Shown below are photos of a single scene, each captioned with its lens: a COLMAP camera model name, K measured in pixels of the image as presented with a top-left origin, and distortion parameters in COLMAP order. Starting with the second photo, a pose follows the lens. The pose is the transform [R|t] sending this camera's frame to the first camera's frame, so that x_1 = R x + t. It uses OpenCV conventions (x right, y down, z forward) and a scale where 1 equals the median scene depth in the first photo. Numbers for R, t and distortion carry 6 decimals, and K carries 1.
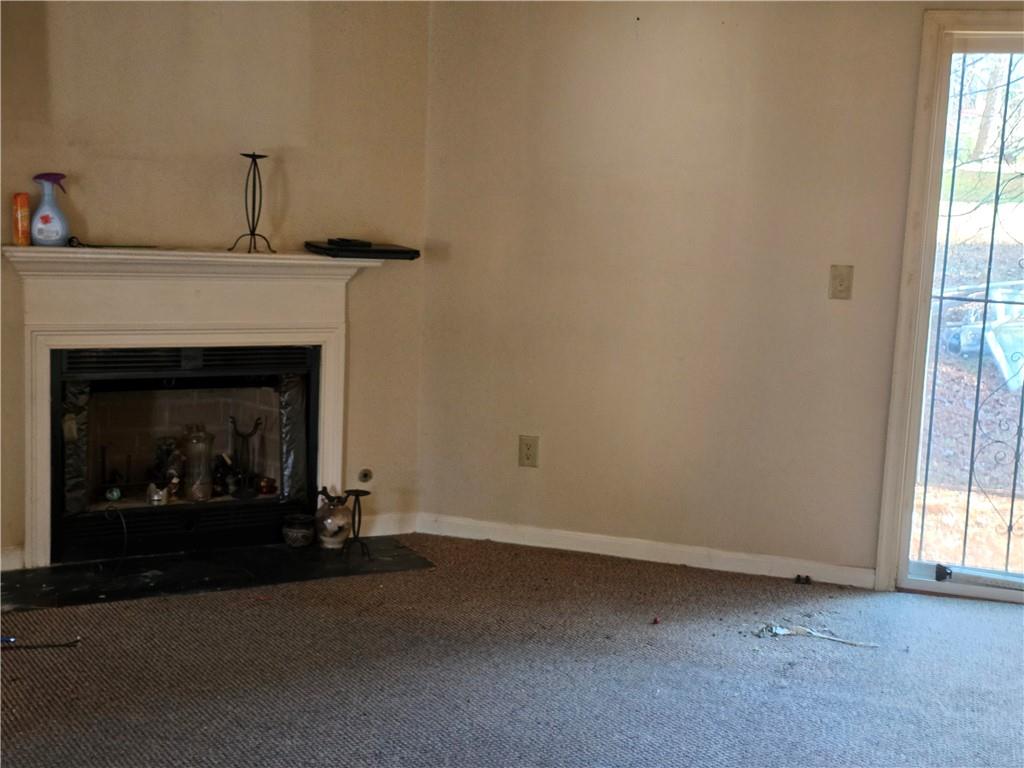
lens RADIAL K [[1366.0, 0, 512.0], [0, 1366.0, 384.0], [0, 0, 1]] dist [-0.007115, -0.021297]
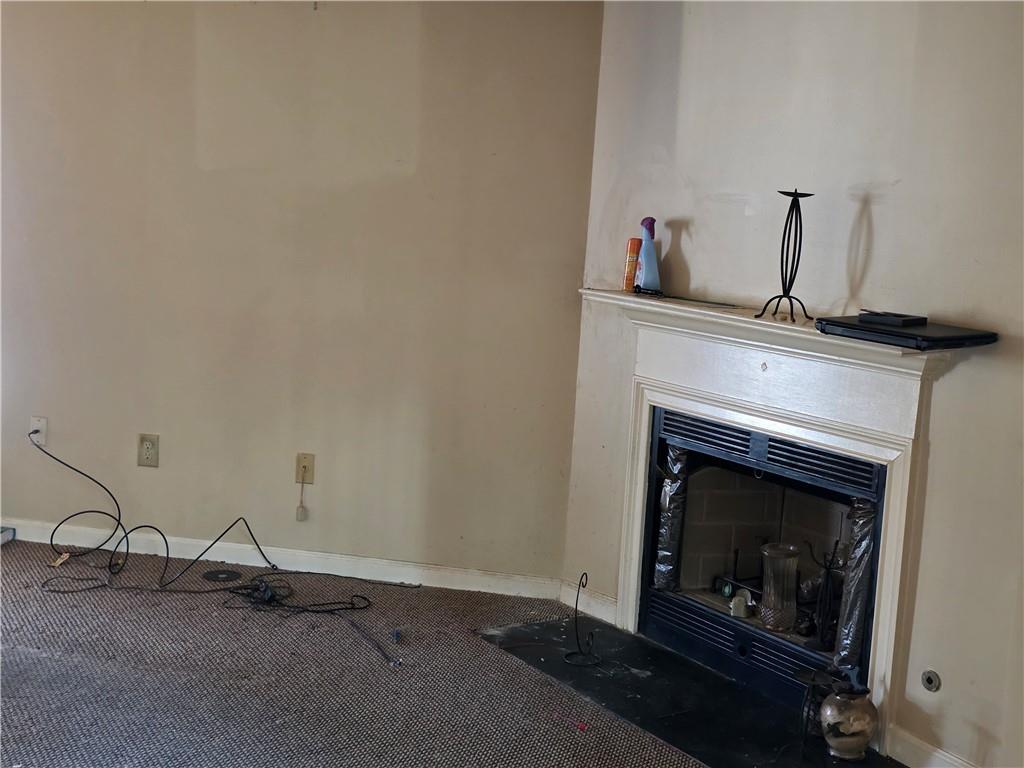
lens RADIAL K [[1411.3, 0, 512.0], [0, 1411.3, 384.0], [0, 0, 1]] dist [0.166608, -0.634406]
pose [[0.035717, 0.093082, -0.995018, 0.606005], [-0.188637, 0.978383, 0.084755, -0.100740], [0.981397, 0.184670, 0.052504, 0.823177]]
